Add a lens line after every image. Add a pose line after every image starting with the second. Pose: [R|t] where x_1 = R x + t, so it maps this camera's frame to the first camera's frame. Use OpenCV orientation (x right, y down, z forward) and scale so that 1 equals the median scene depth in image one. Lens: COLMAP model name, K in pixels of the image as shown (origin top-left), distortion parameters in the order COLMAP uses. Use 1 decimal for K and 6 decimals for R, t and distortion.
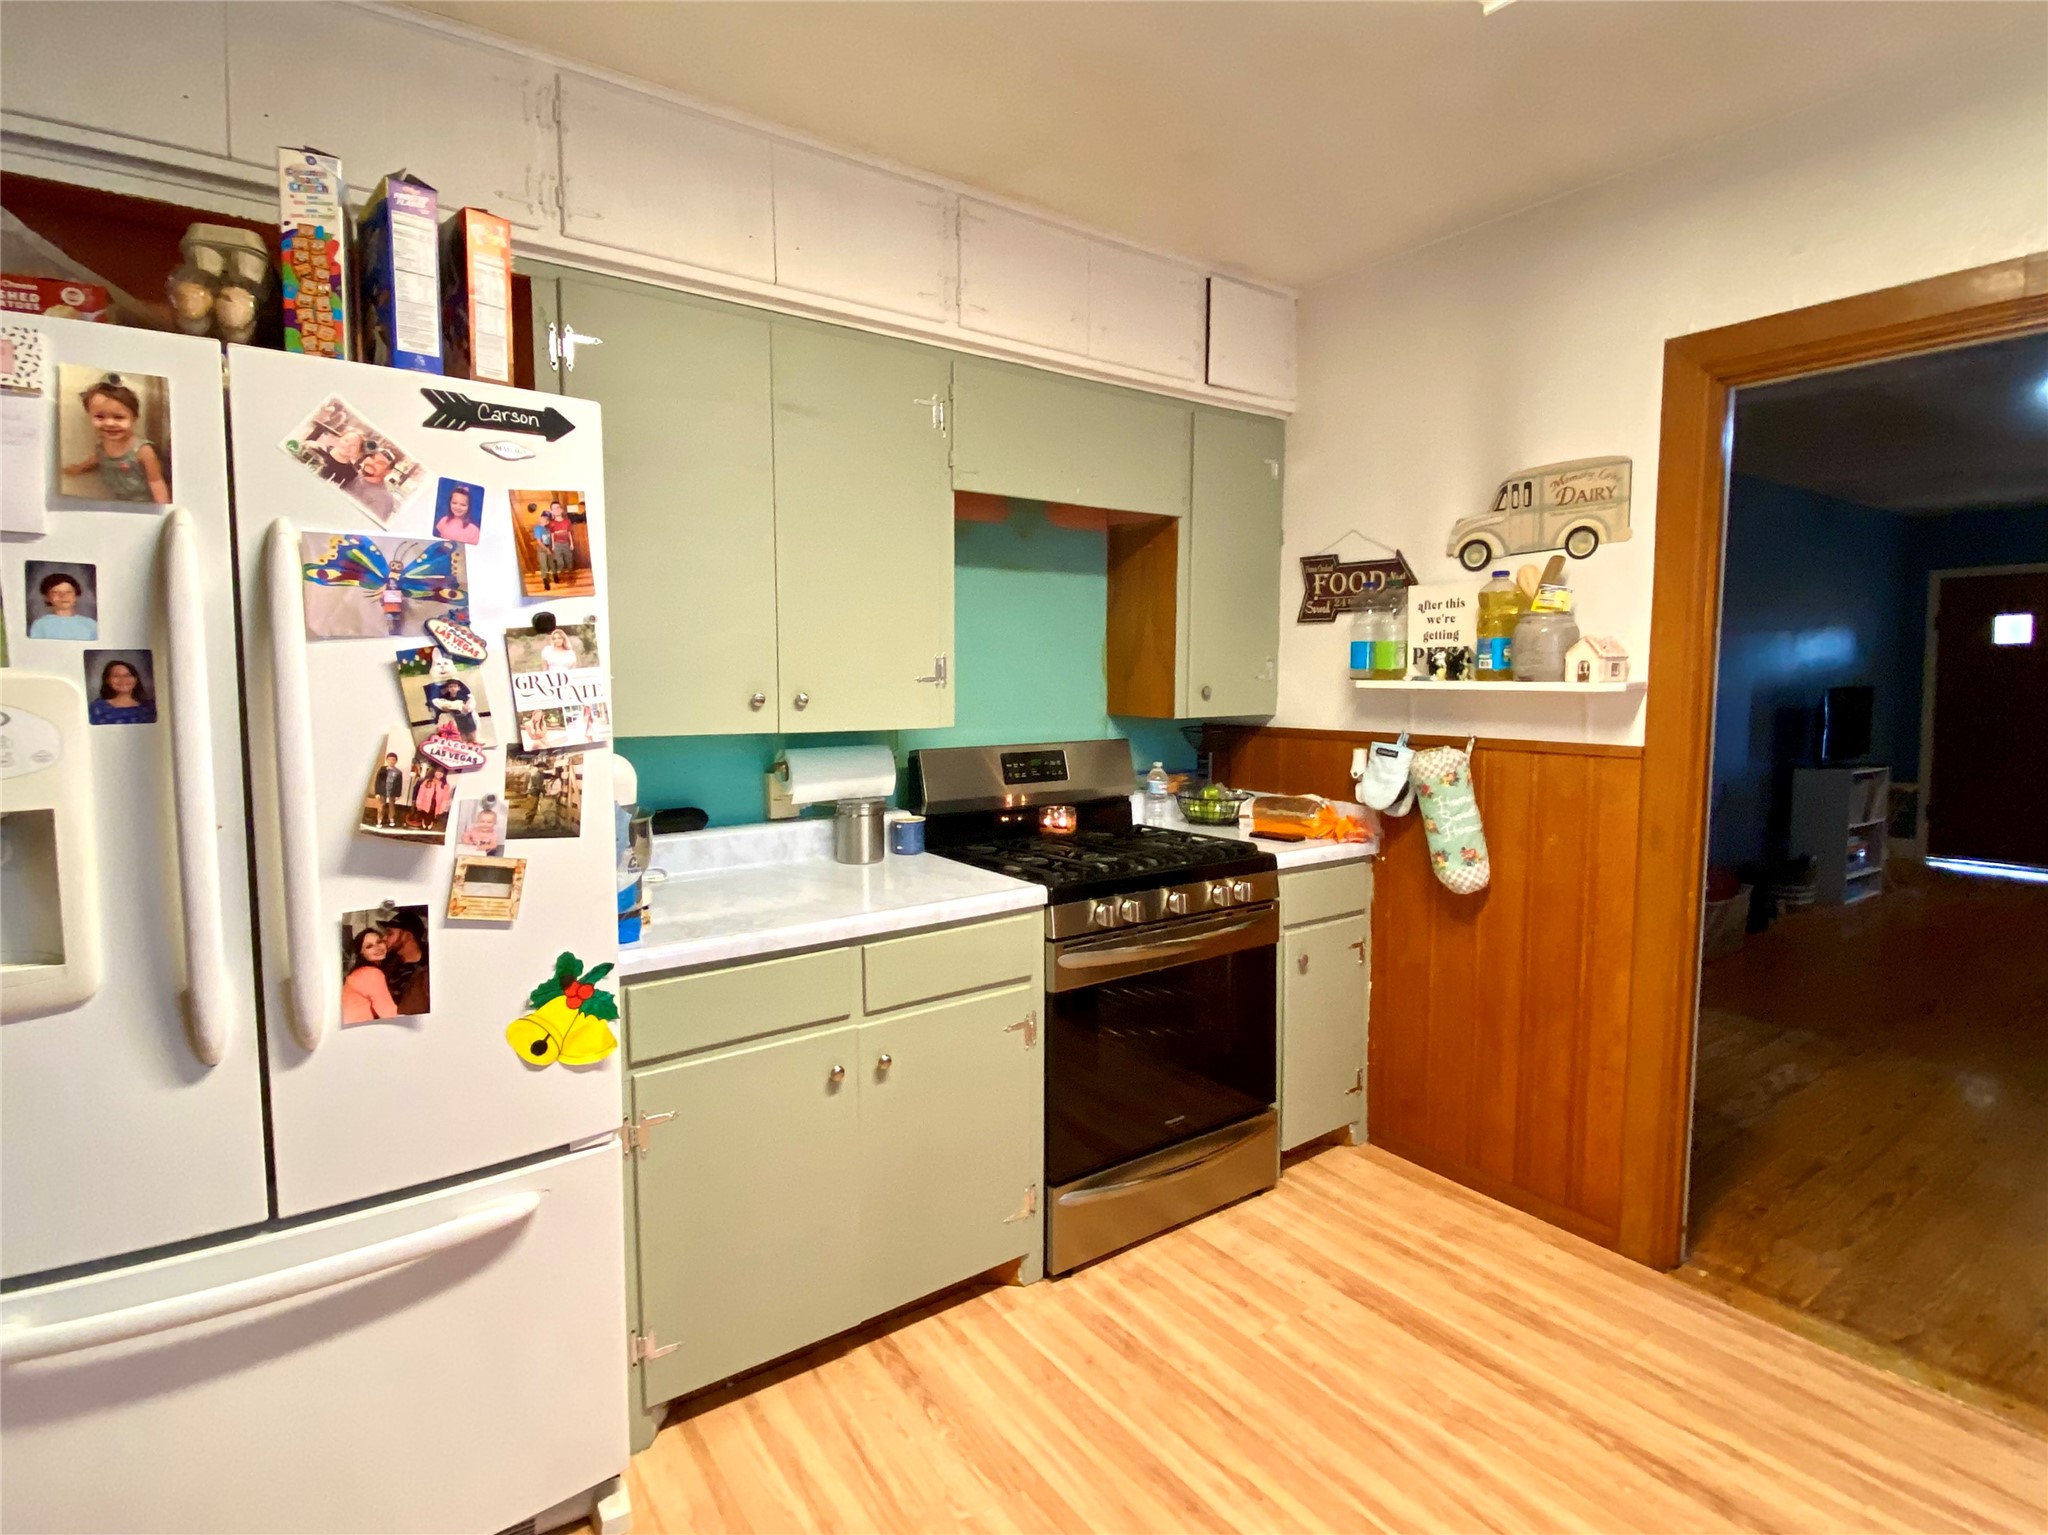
lens RADIAL K [[1020.6, 0, 1003.8], [0, 1020.6, 756.8], [0, 0, 1]] dist [0.035926, -0.031285]
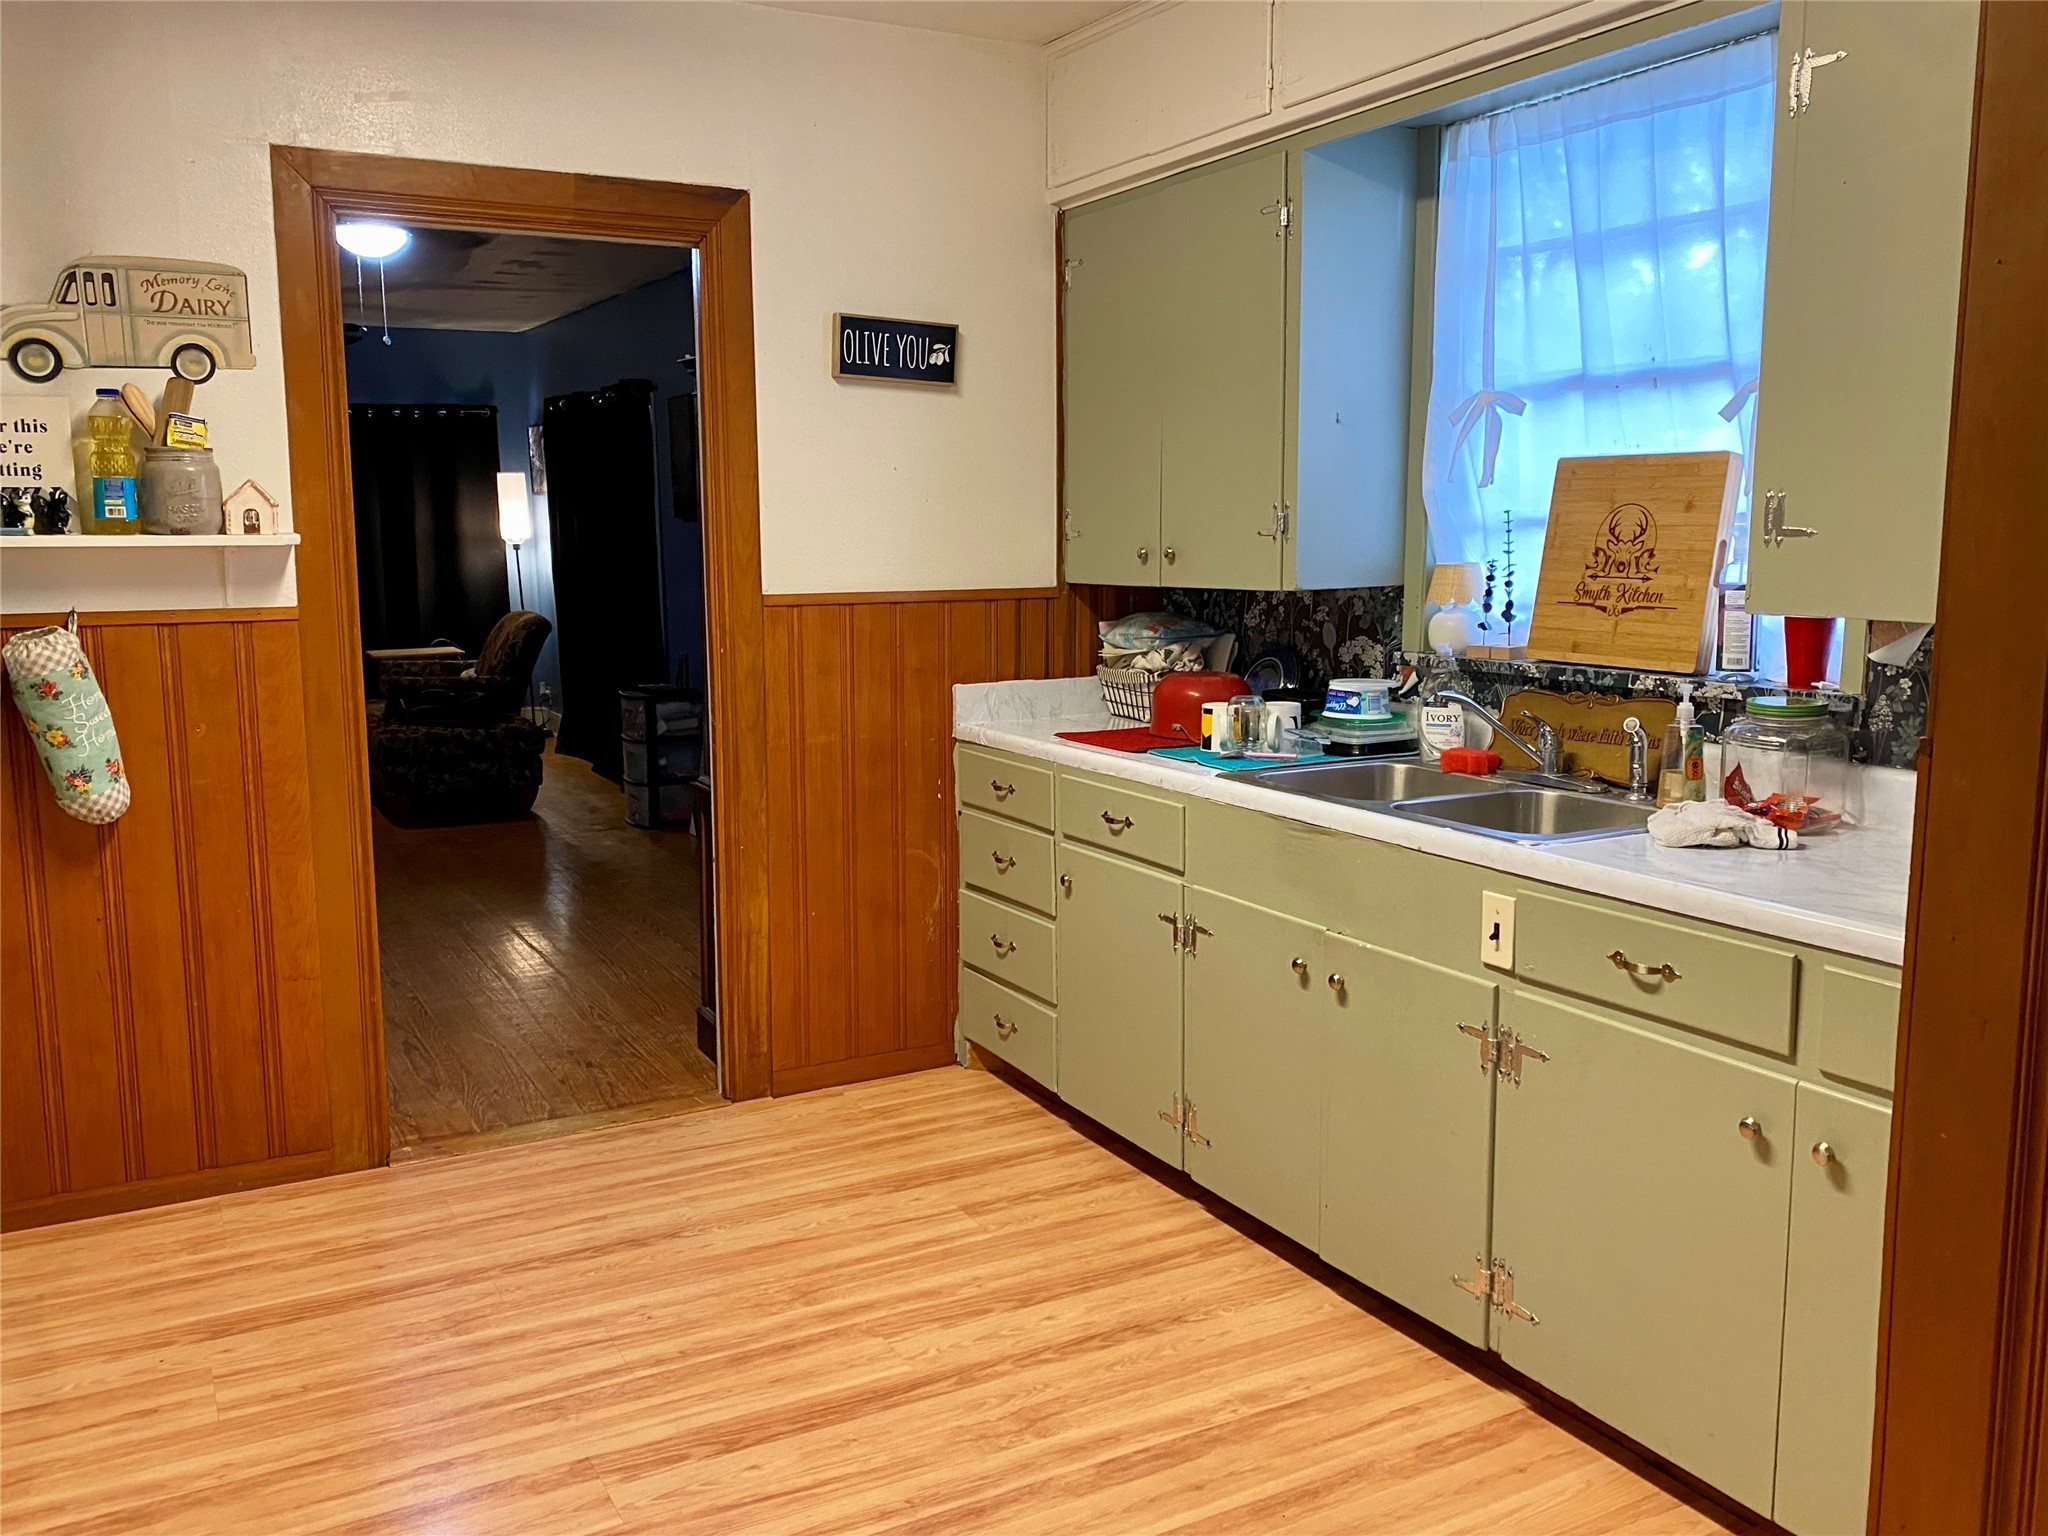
lens RADIAL K [[1660.2, 0, 1017.7], [0, 1660.2, 753.2], [0, 0, 1]] dist [0.051588, -0.078946]
pose [[0.102770, -0.138925, 0.984956, -0.934878], [0.083593, 0.987902, 0.130618, -0.027040], [-0.991186, 0.068911, 0.113140, 0.284678]]
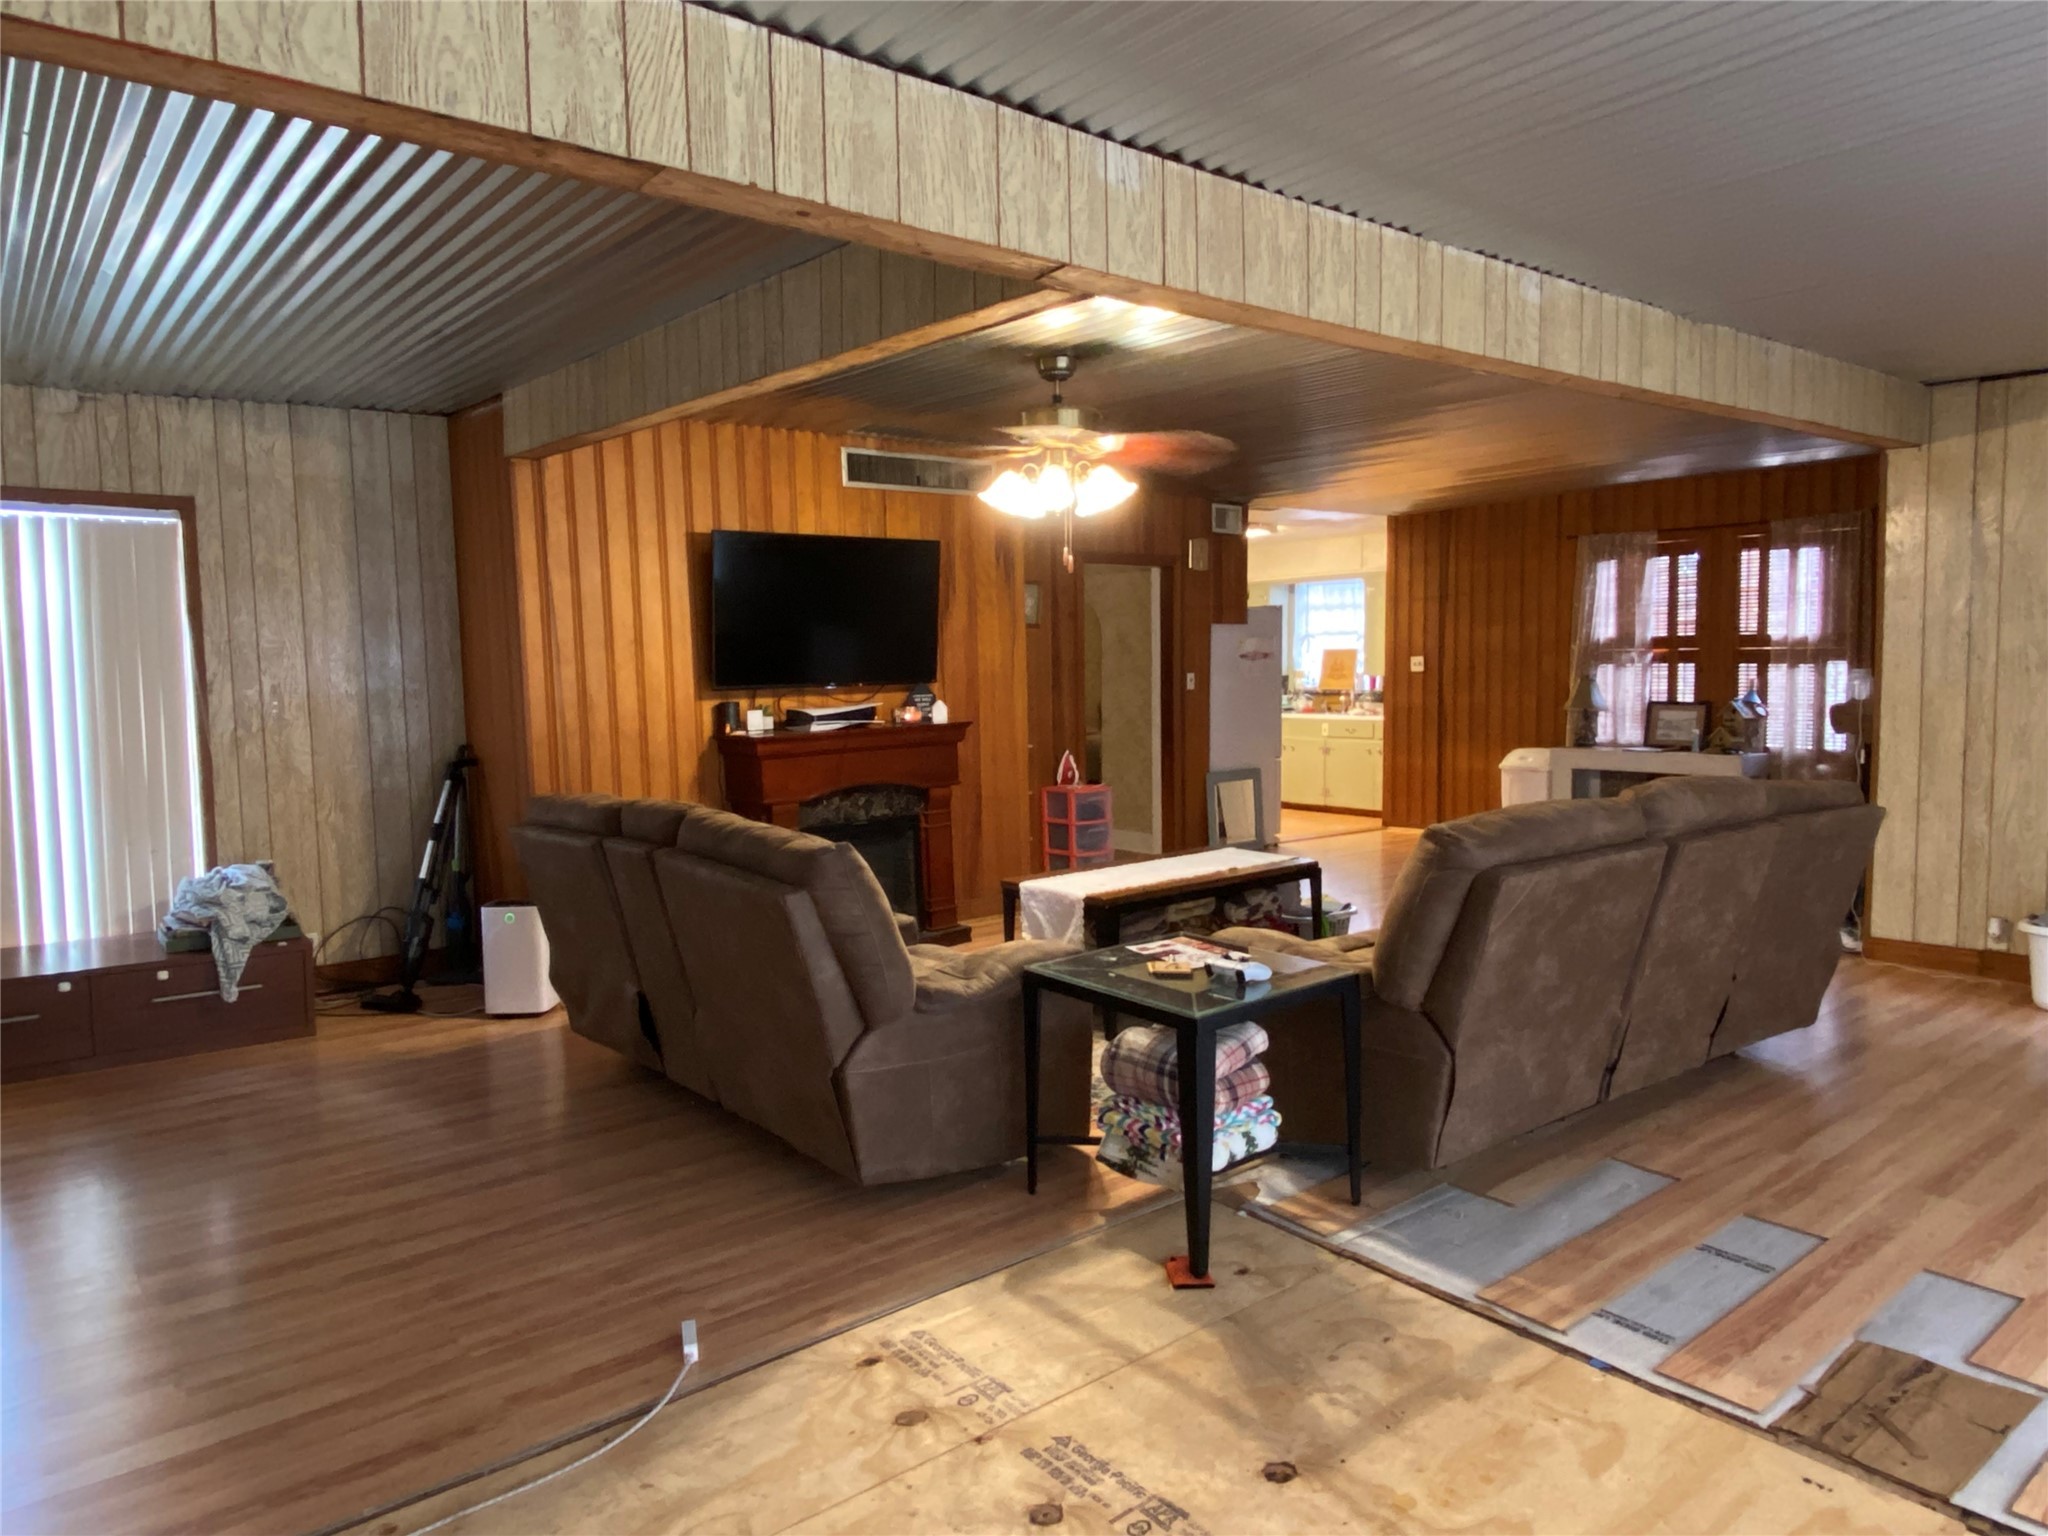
lens RADIAL K [[1319.0, 0, 1024.0], [0, 1319.0, 768.0], [0, 0, 1]] dist [0.002248, 0.000332]
pose [[-0.072682, -0.078070, 0.994295, -5.604219], [0.088808, 0.992465, 0.084418, -0.150428], [-0.993393, 0.094437, -0.065201, 1.868802]]
